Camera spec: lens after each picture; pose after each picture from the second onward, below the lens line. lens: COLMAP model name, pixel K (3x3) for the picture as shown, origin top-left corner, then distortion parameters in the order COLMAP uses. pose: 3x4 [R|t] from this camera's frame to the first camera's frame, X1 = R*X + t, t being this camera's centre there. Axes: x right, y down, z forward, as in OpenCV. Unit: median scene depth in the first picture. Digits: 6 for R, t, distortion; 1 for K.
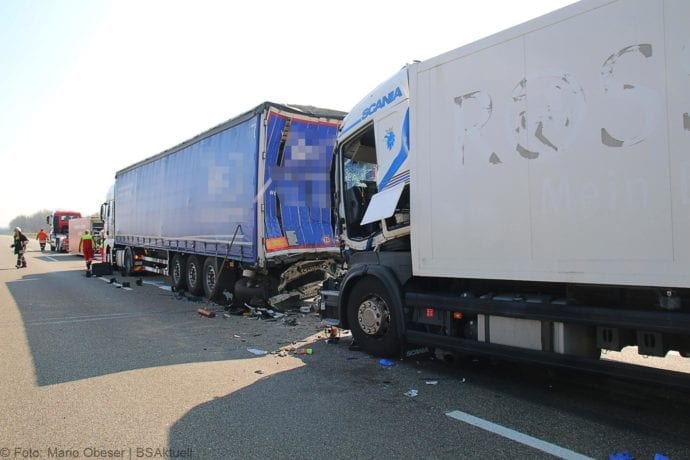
lens RADIAL K [[553.4, 0, 345.0], [0, 553.4, 230.0], [0, 0, 1]] dist [-0.059151, 0.008275]
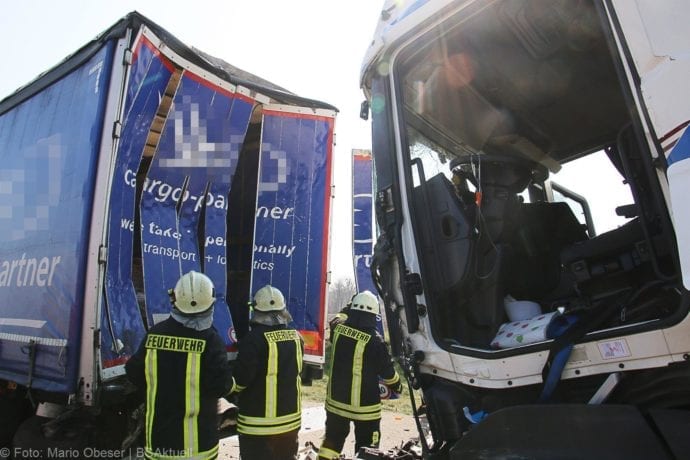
lens RADIAL K [[553.4, 0, 345.0], [0, 553.4, 230.0], [0, 0, 1]] dist [-0.059151, 0.008275]
pose [[0.953739, 0.065450, 0.293426, -0.126478], [-0.019177, 0.987272, -0.157883, 0.002173], [-0.300024, 0.144952, 0.942854, 0.730171]]
